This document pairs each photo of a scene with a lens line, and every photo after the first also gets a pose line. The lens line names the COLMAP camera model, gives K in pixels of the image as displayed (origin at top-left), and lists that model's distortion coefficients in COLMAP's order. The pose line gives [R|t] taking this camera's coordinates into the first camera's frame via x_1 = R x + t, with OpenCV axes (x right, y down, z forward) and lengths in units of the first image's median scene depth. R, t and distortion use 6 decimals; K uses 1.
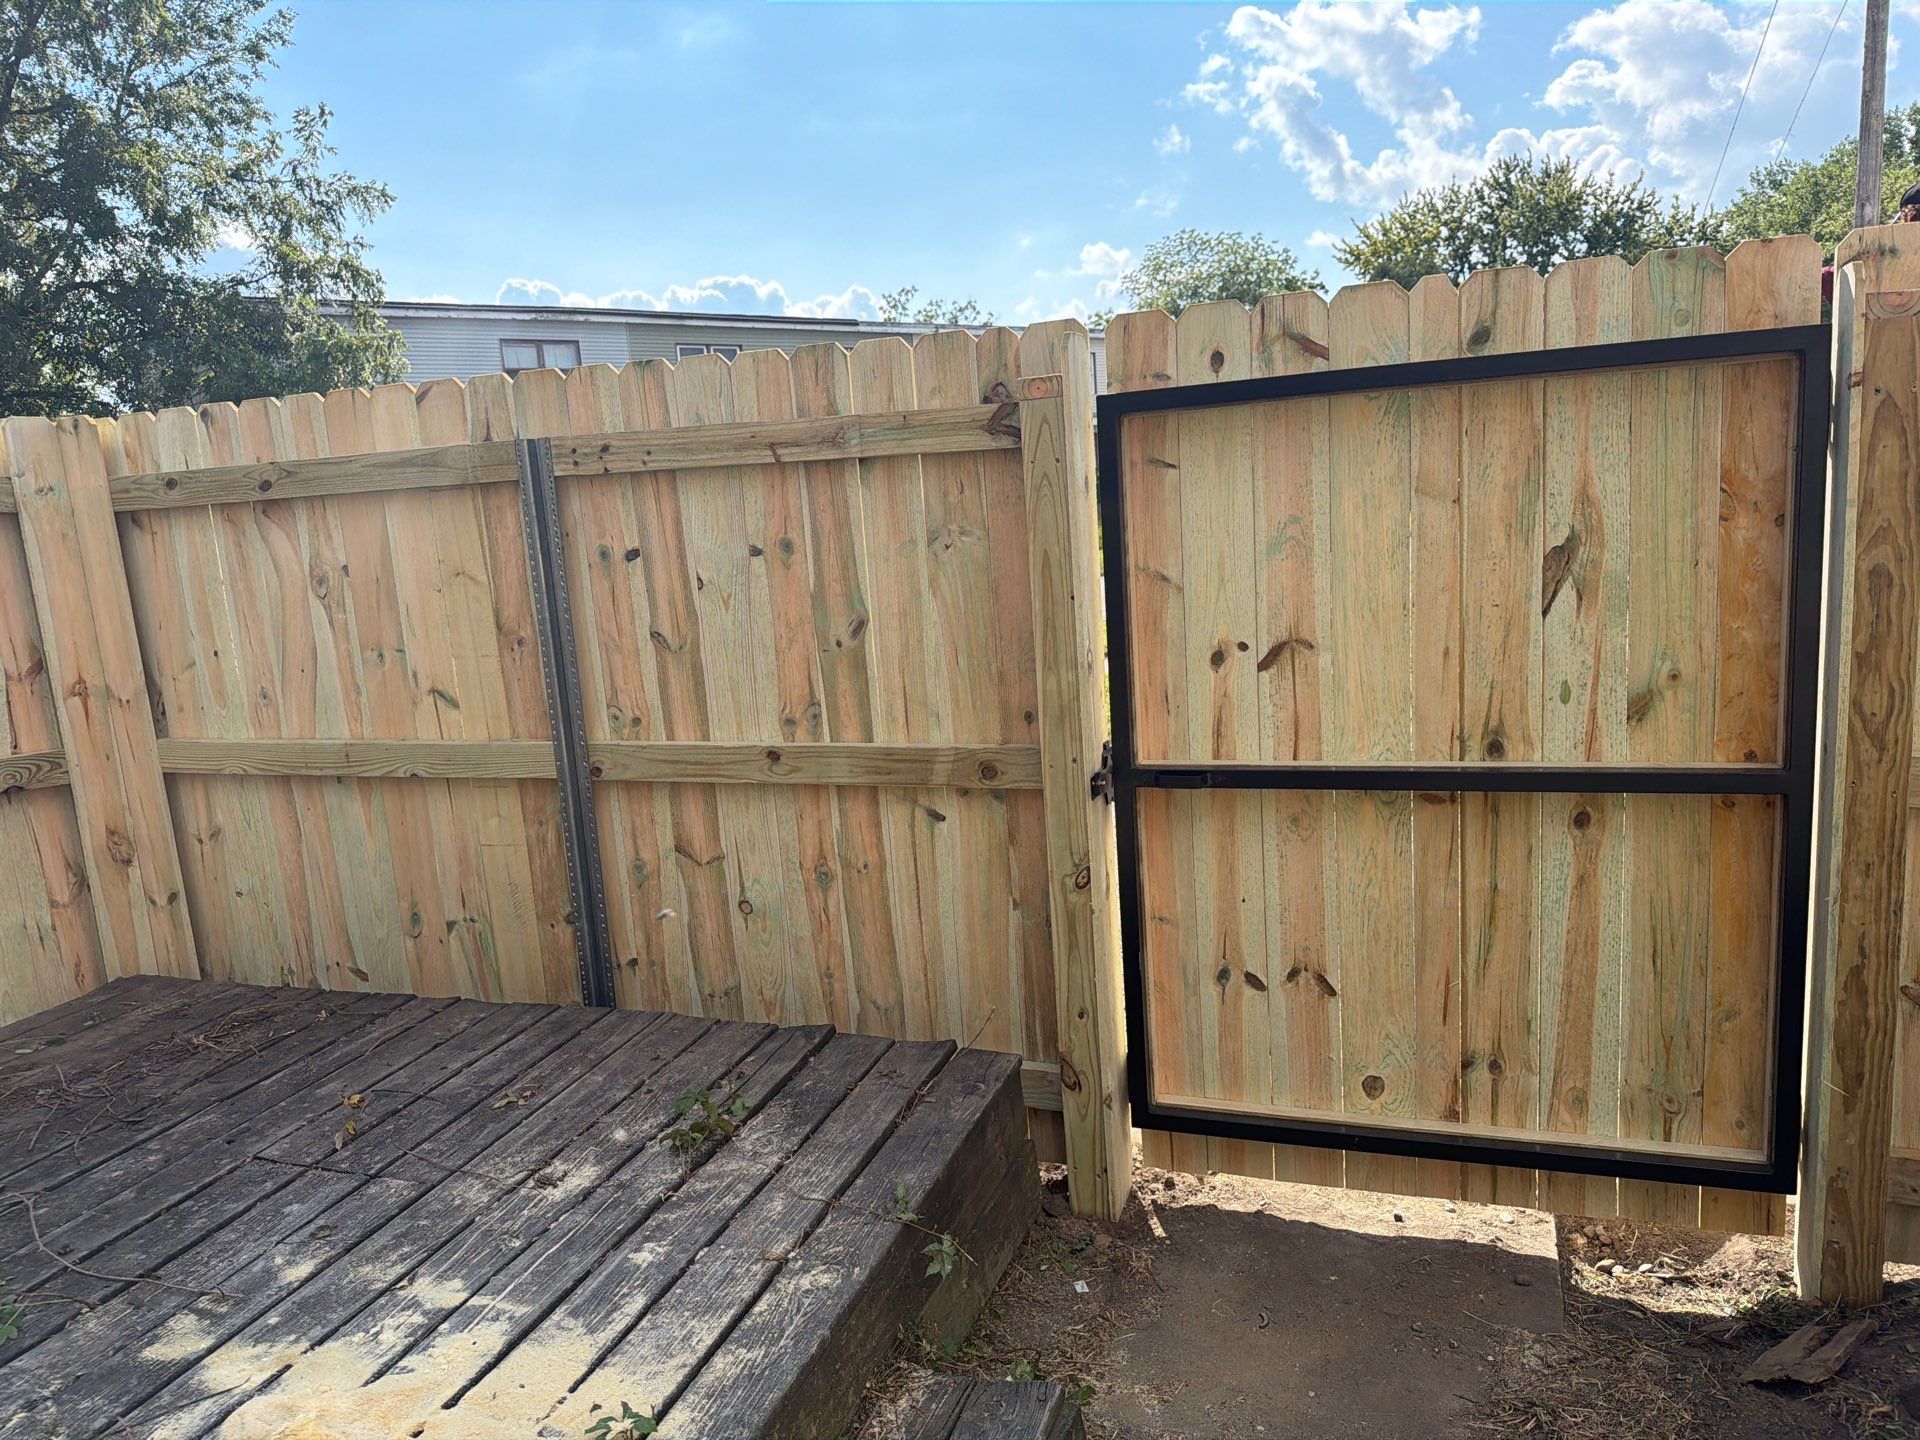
lens RADIAL K [[1367.5, 0, 955.2], [0, 1367.5, 729.6], [0, 0, 1]] dist [-0.006493, -0.002806]
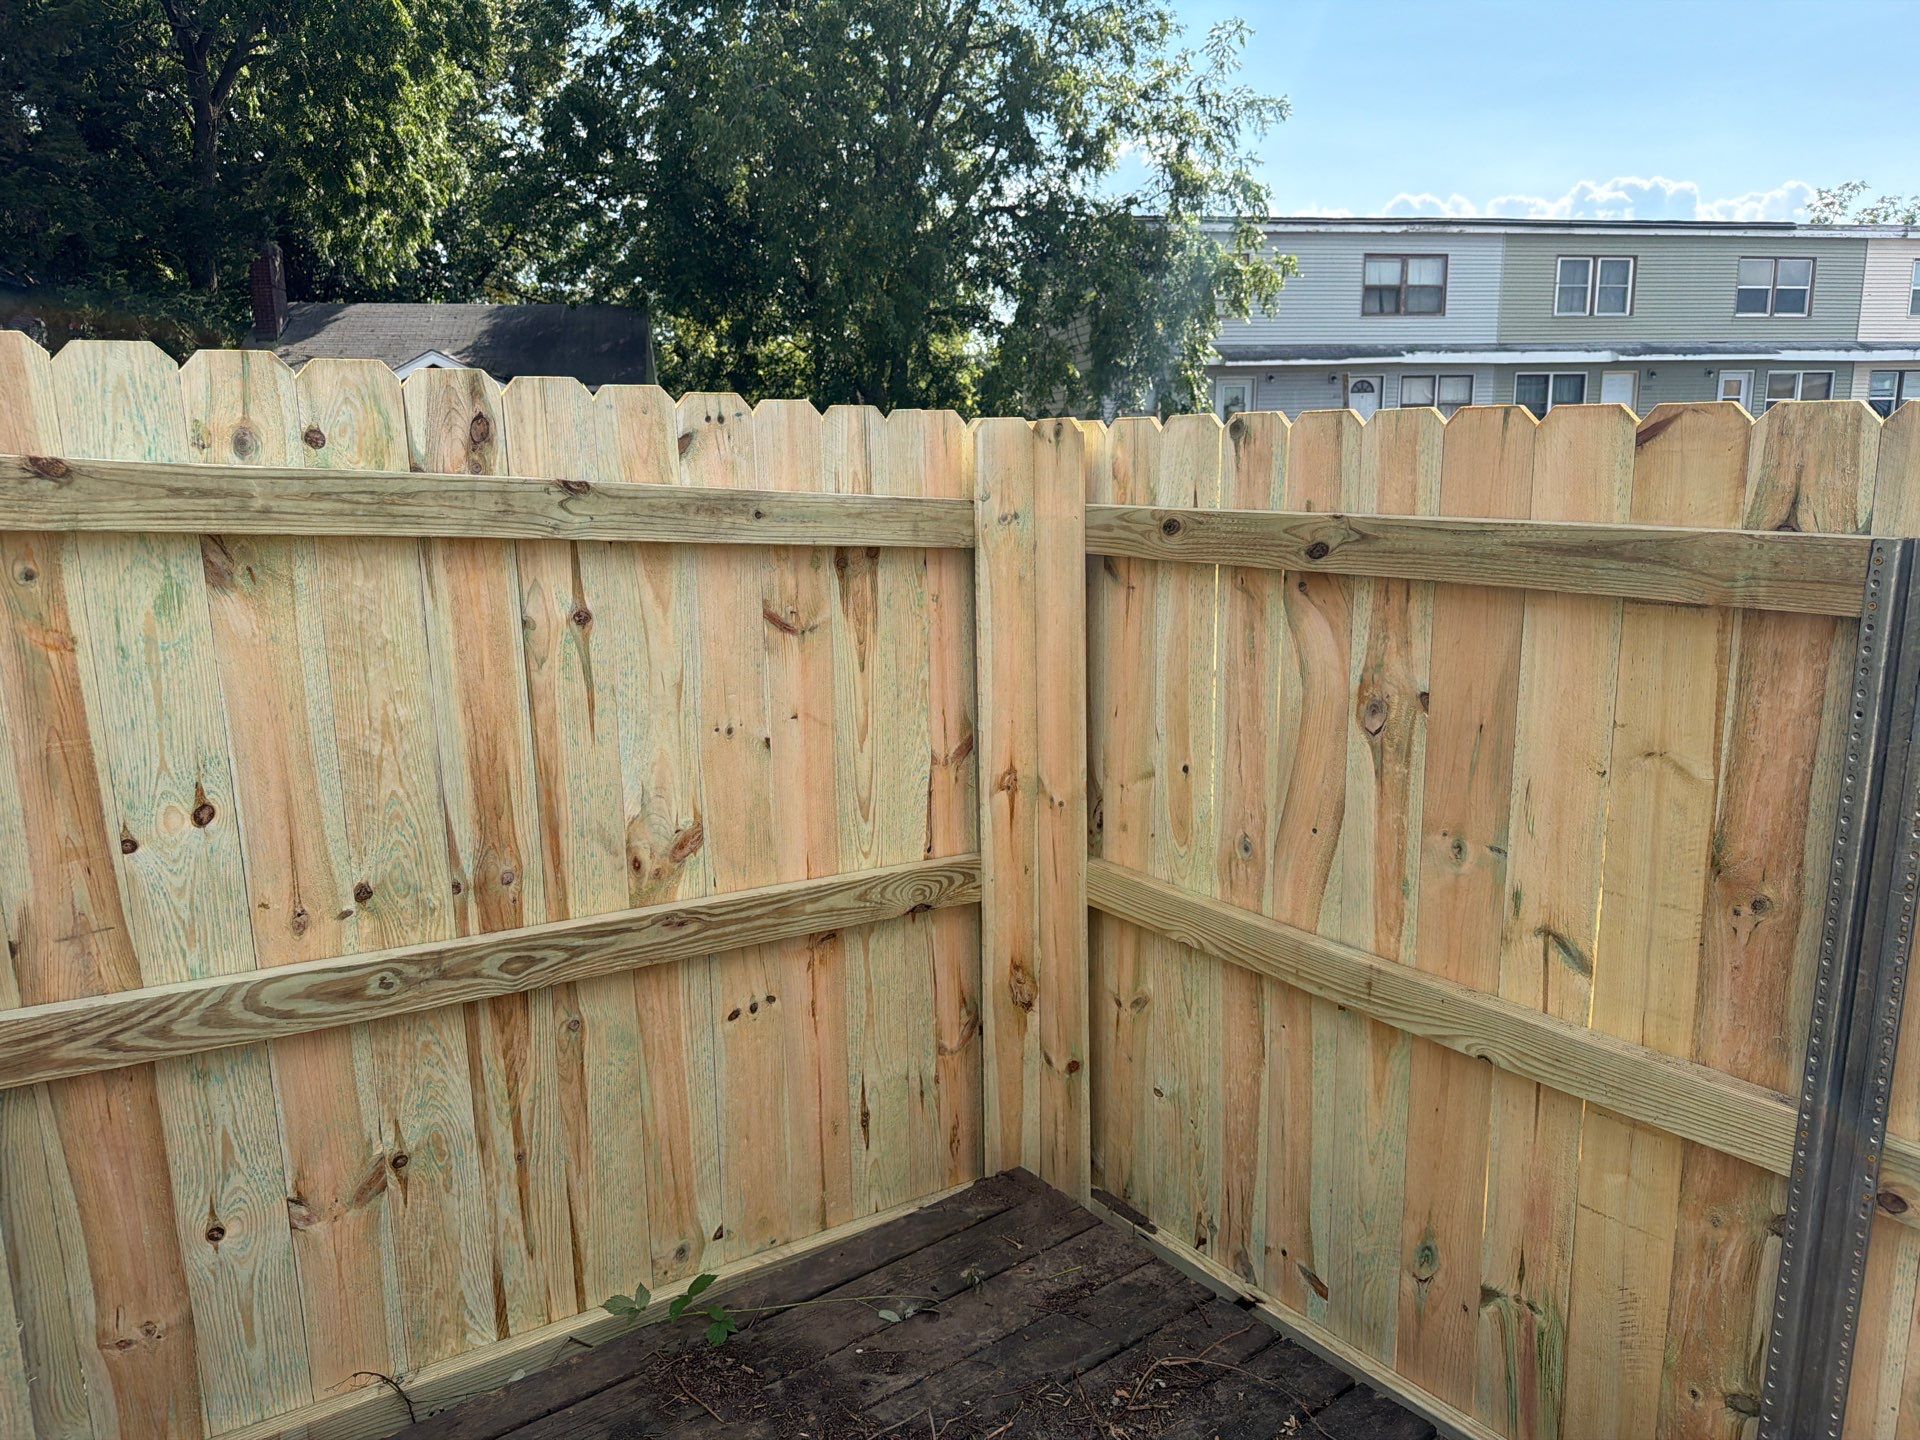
lens RADIAL K [[1347.7, 0, 954.9], [0, 1347.7, 725.6], [0, 0, 1]] dist [0.107673, -0.161186]
pose [[0.840986, 0.166929, -0.514661, -0.289951], [-0.137764, 0.985930, 0.094669, -0.127124], [0.523223, -0.008713, 0.852151, 0.350468]]
